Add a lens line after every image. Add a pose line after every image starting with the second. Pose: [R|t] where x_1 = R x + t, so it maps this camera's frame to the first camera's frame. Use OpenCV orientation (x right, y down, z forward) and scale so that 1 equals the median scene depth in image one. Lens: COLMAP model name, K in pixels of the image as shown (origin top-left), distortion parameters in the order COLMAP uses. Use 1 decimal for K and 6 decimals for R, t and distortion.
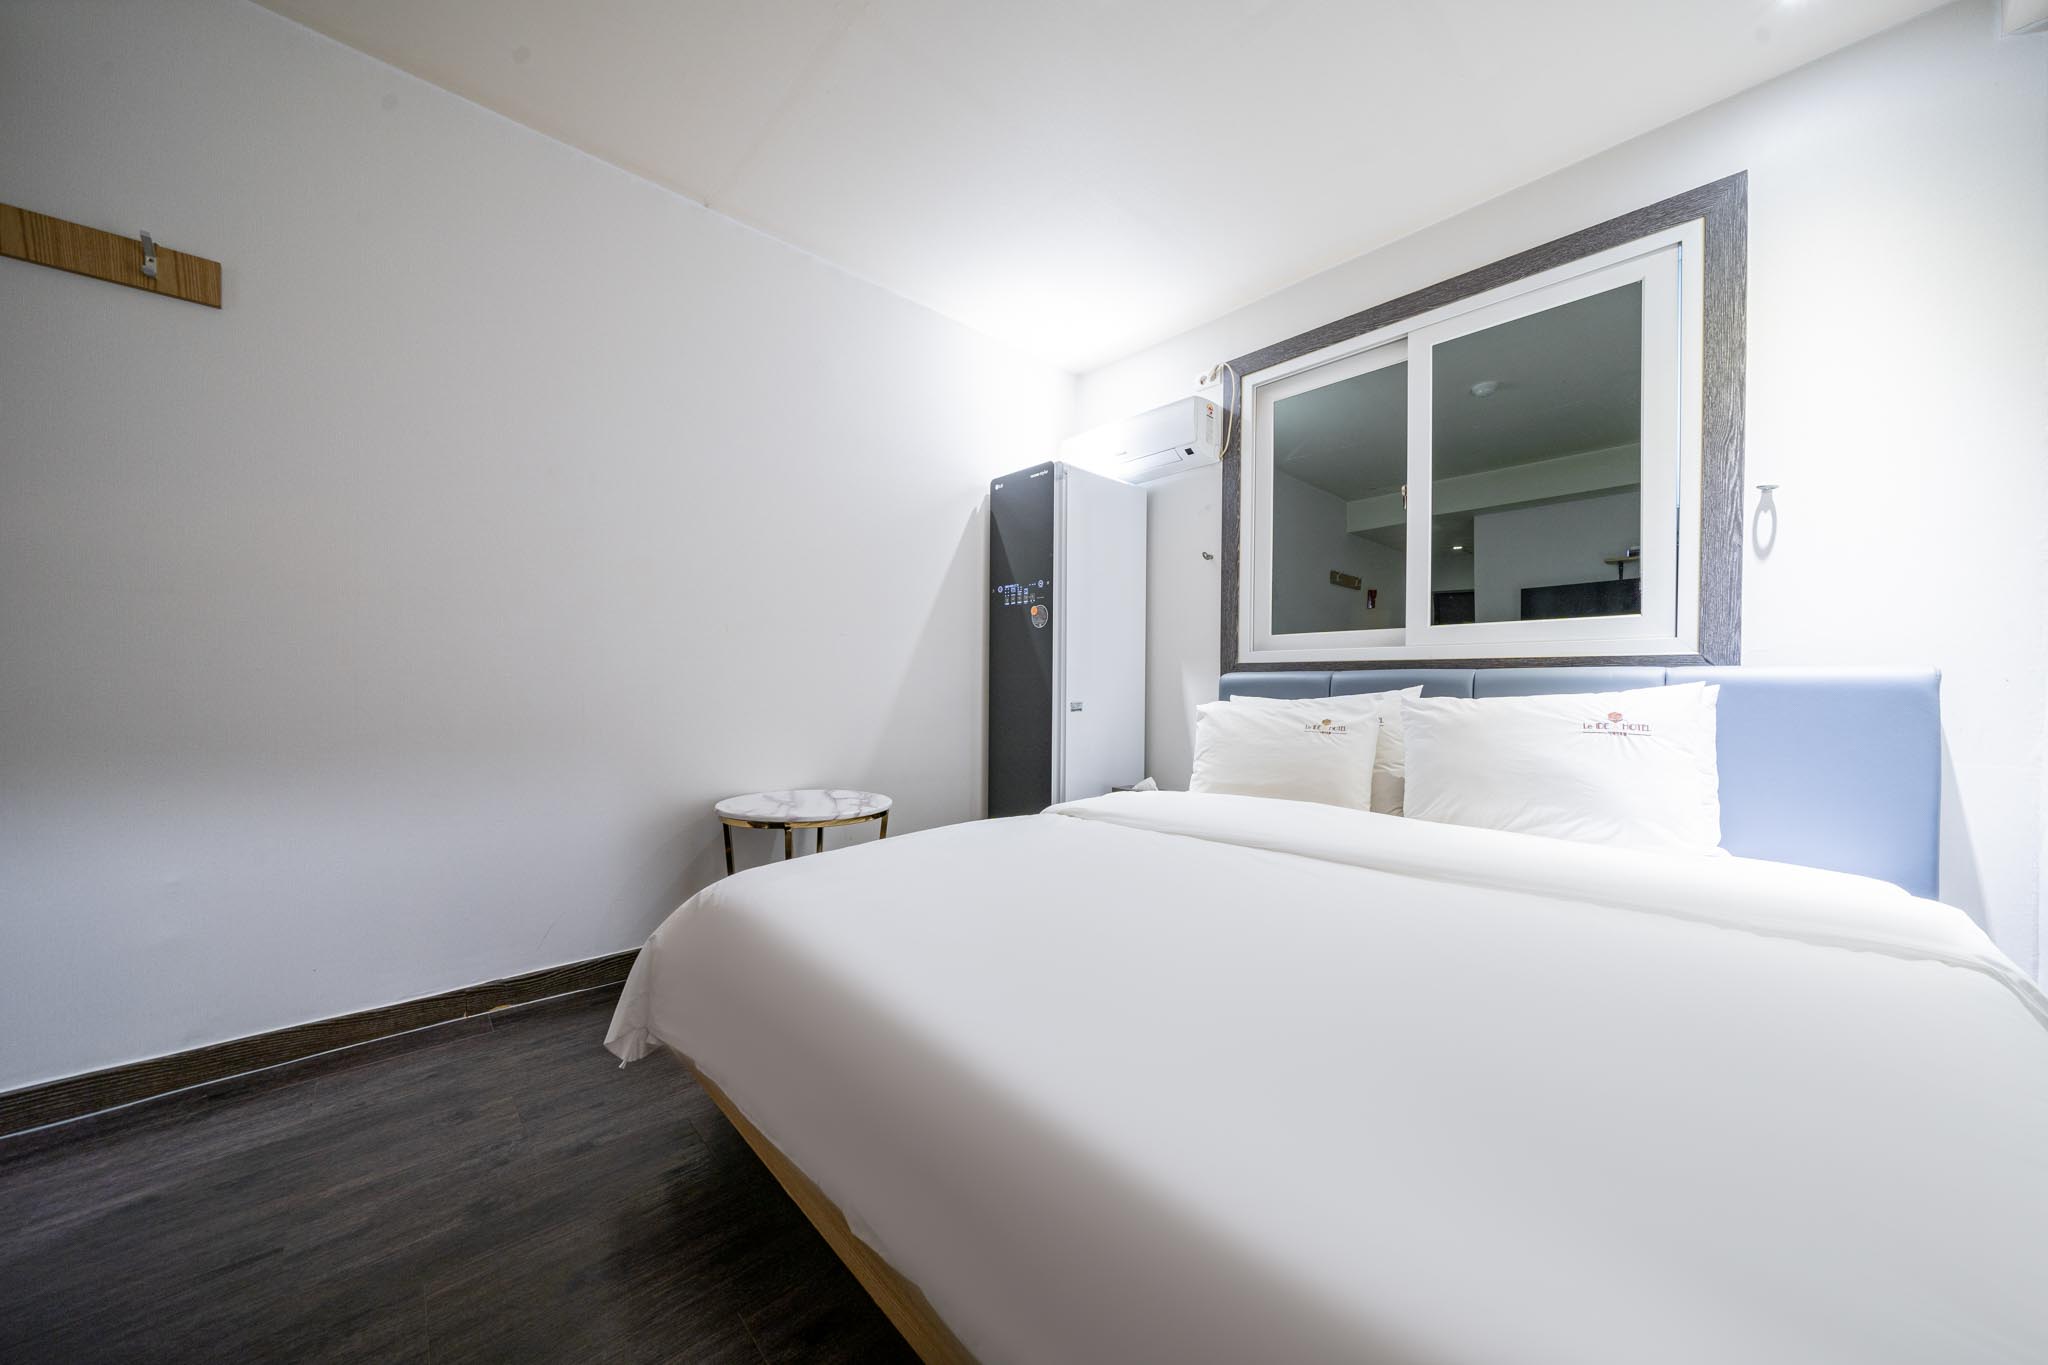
lens RADIAL K [[714.4, 0, 1048.4], [0, 714.4, 687.0], [0, 0, 1]] dist [-0.000384, -0.000097]
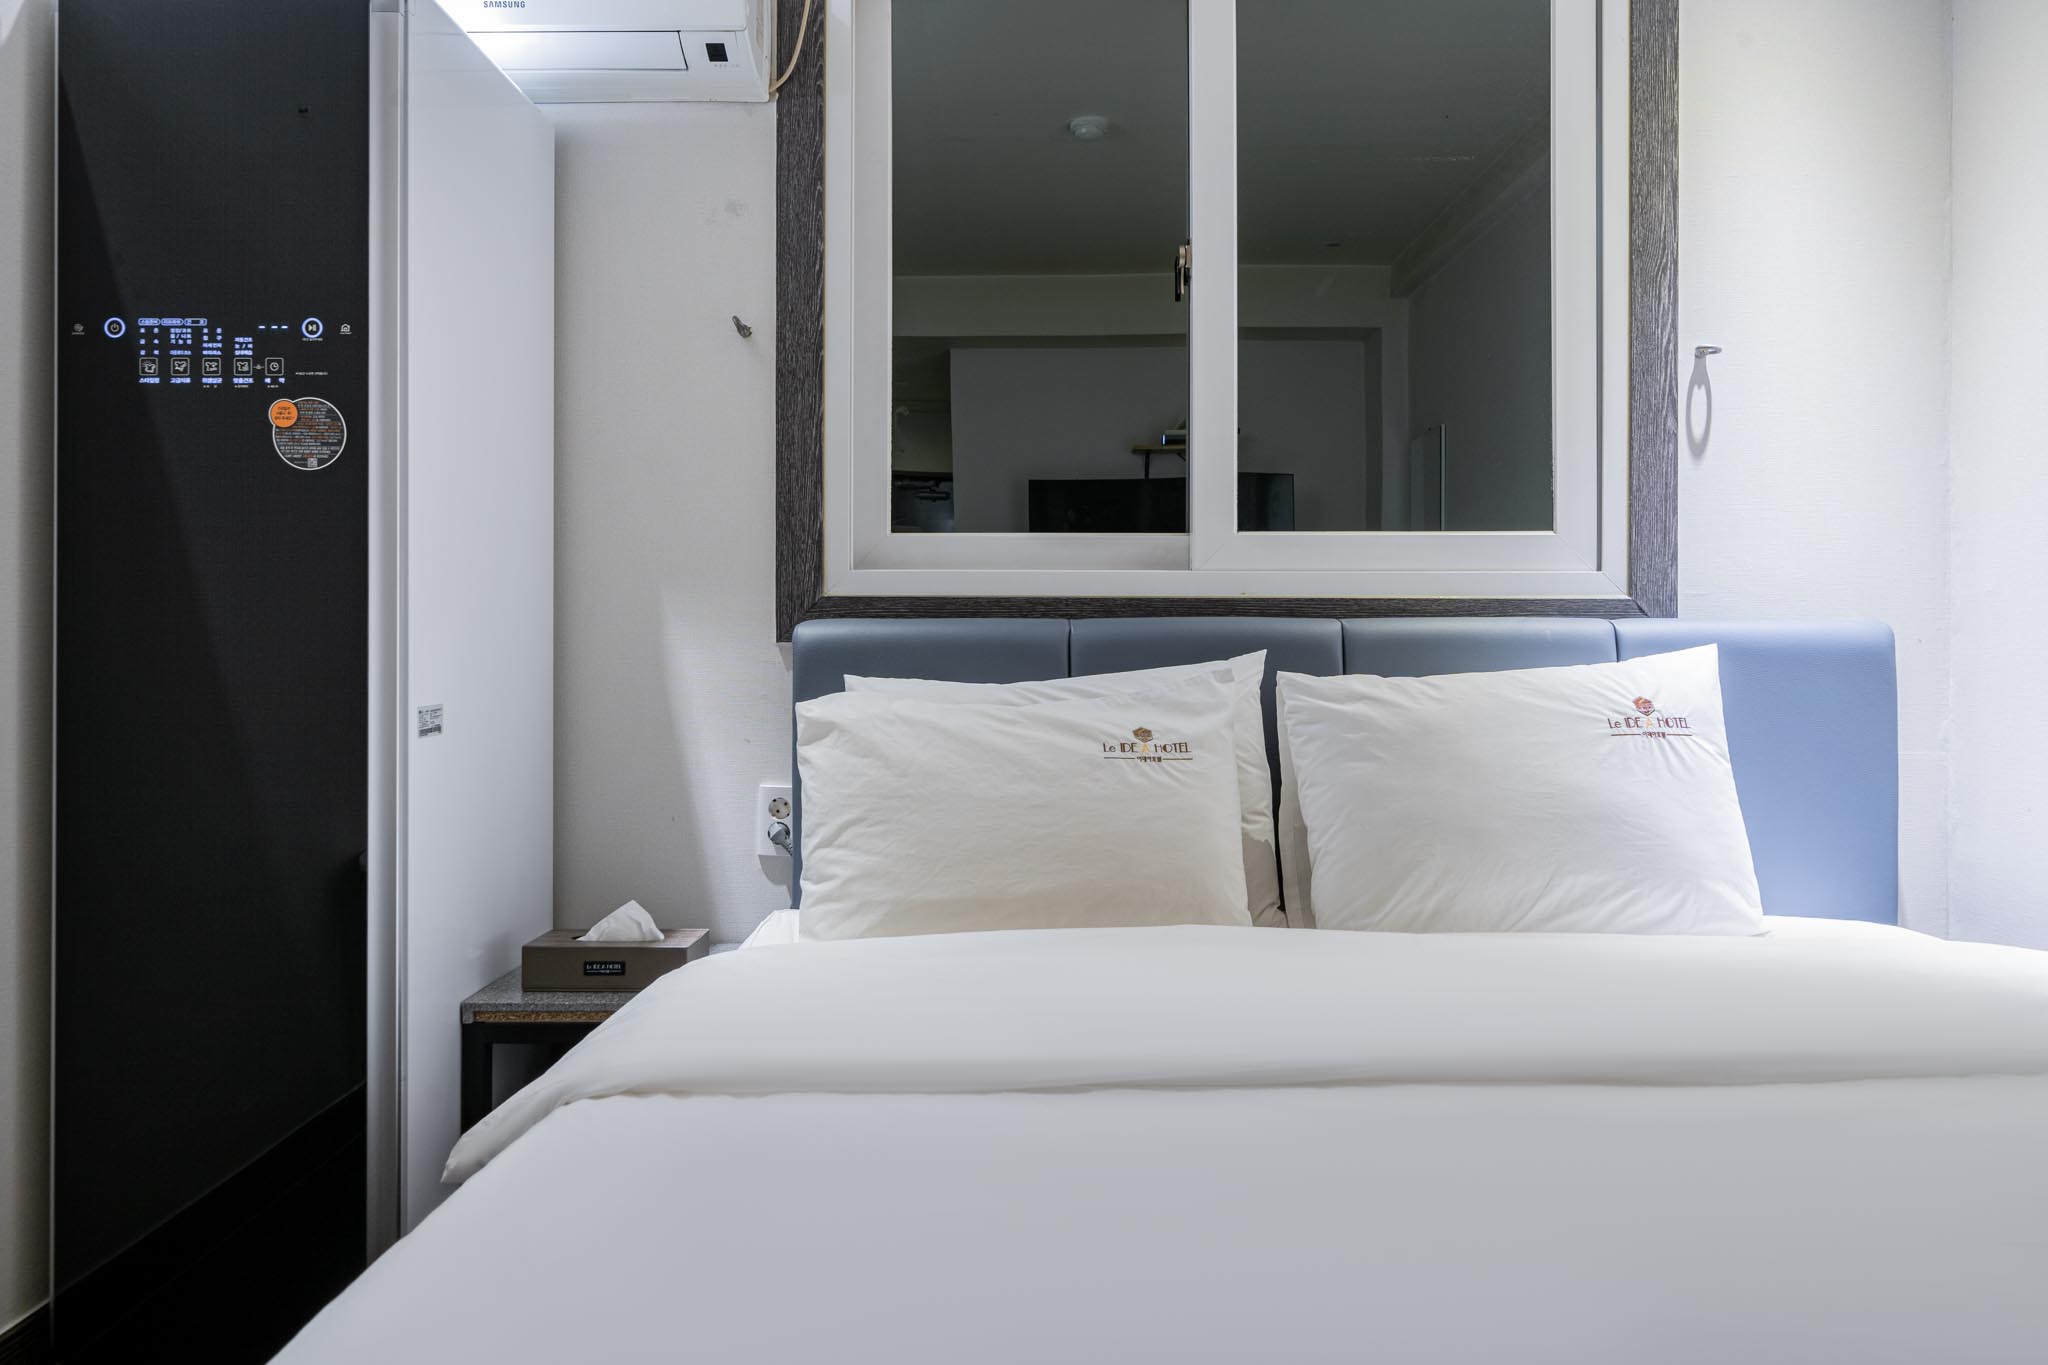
lens RADIAL K [[1320.8, 0, 1027.3], [0, 1320.8, 637.6], [0, 0, 1]] dist [-0.003620, 0.001702]
pose [[0.701091, -0.002234, 0.713068, -0.244543], [0.003993, 0.999992, -0.000794, -0.010831], [-0.713060, 0.003404, 0.701094, 0.462024]]
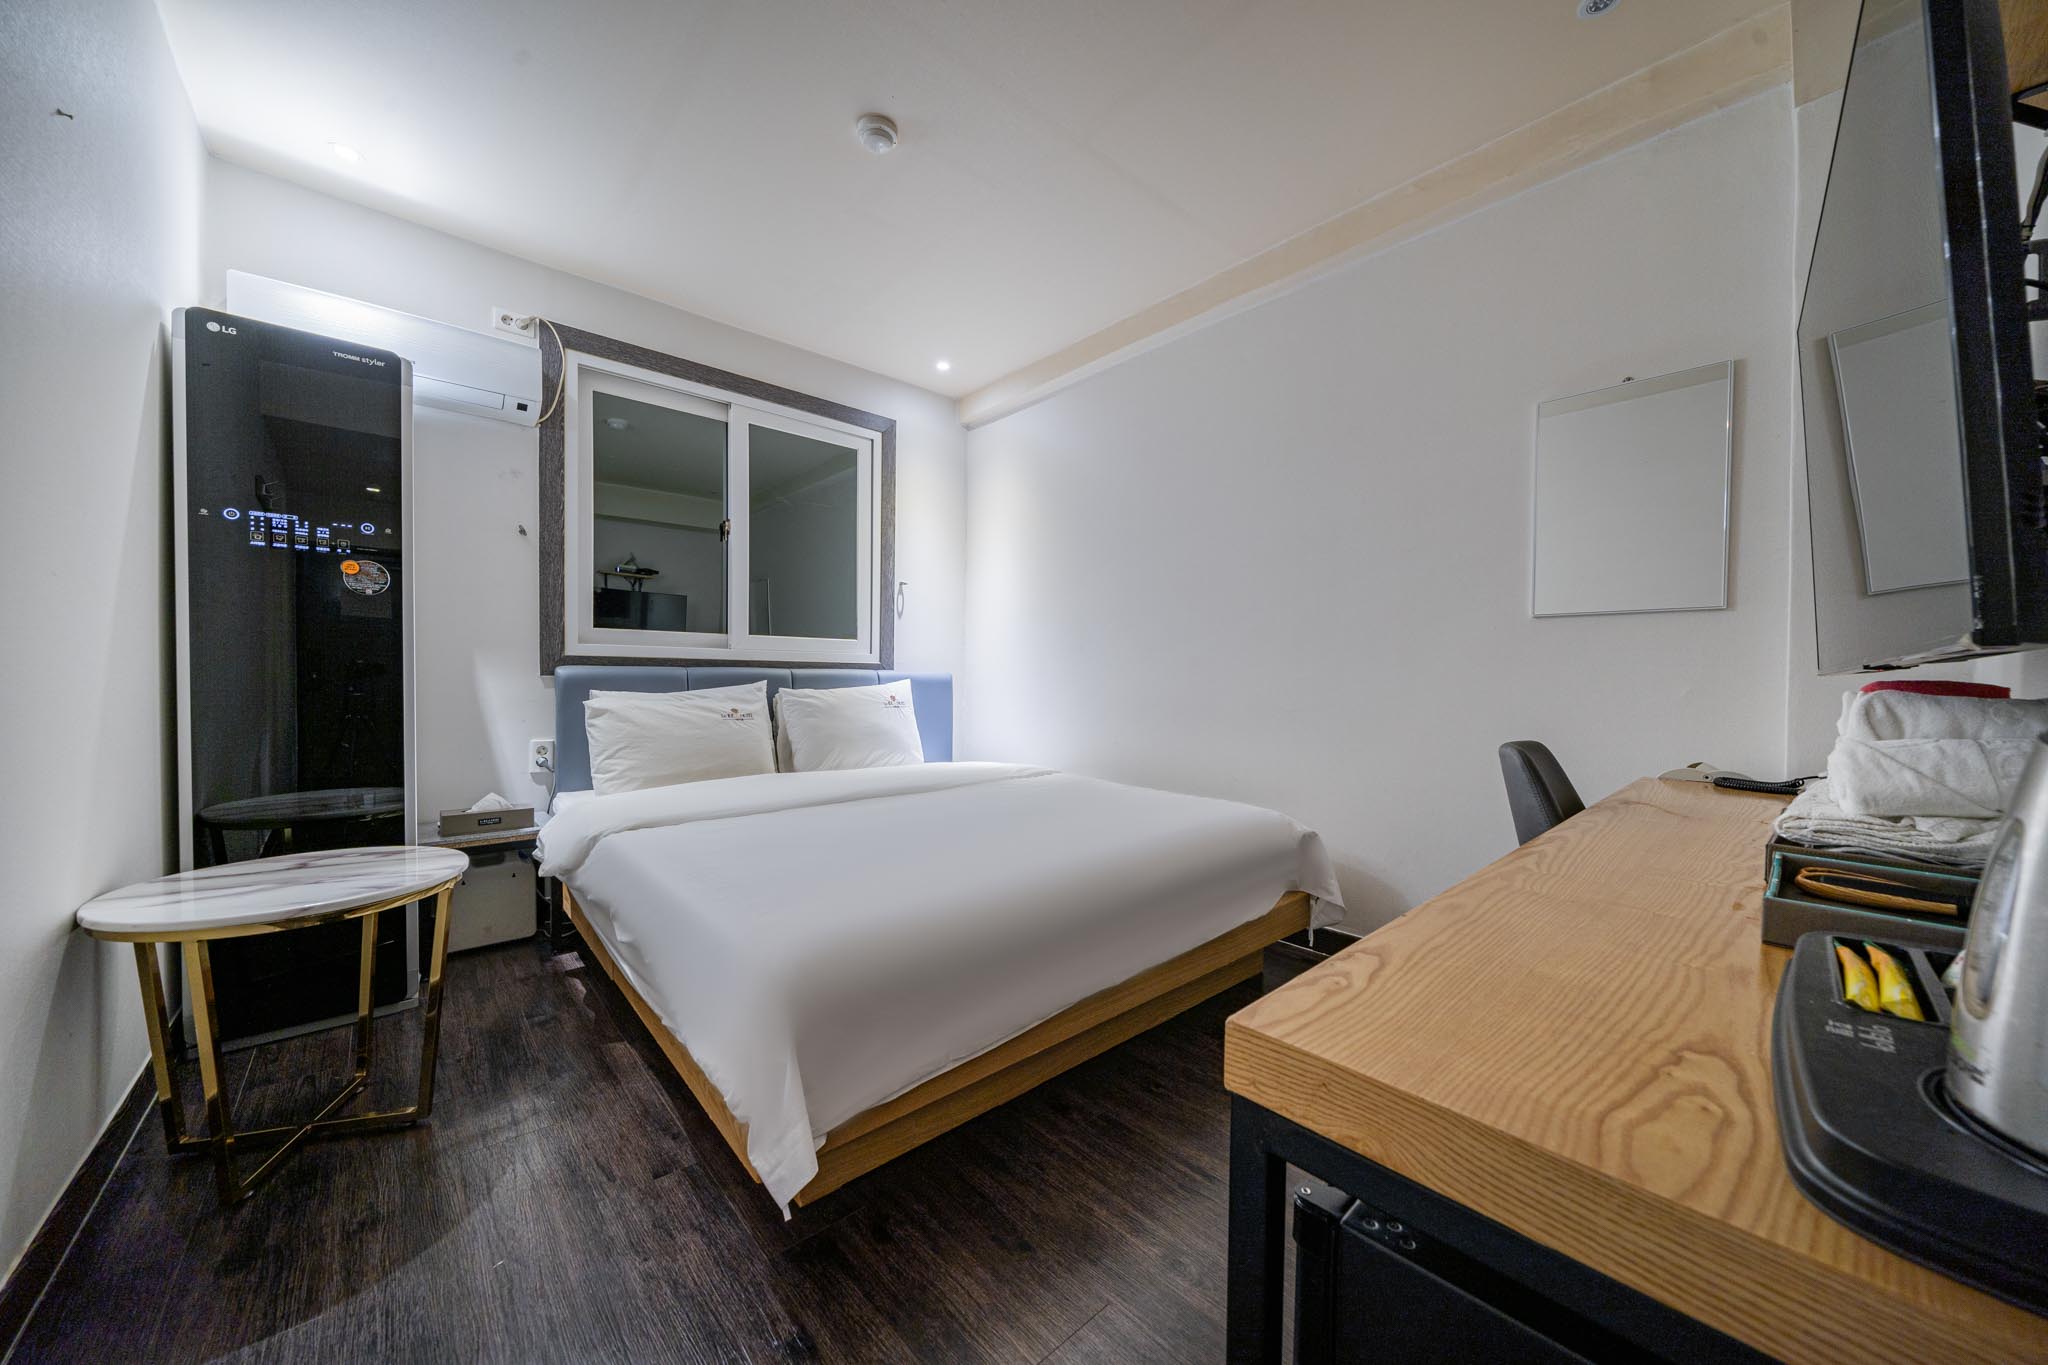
lens RADIAL K [[714.4, 0, 1048.4], [0, 714.4, 687.0], [0, 0, 1]] dist [-0.000384, -0.000097]
pose [[0.006707, -0.018679, 0.999803, -0.814474], [-0.008790, 0.999786, 0.018738, -0.019287], [-0.999939, -0.008914, 0.006542, 0.443793]]
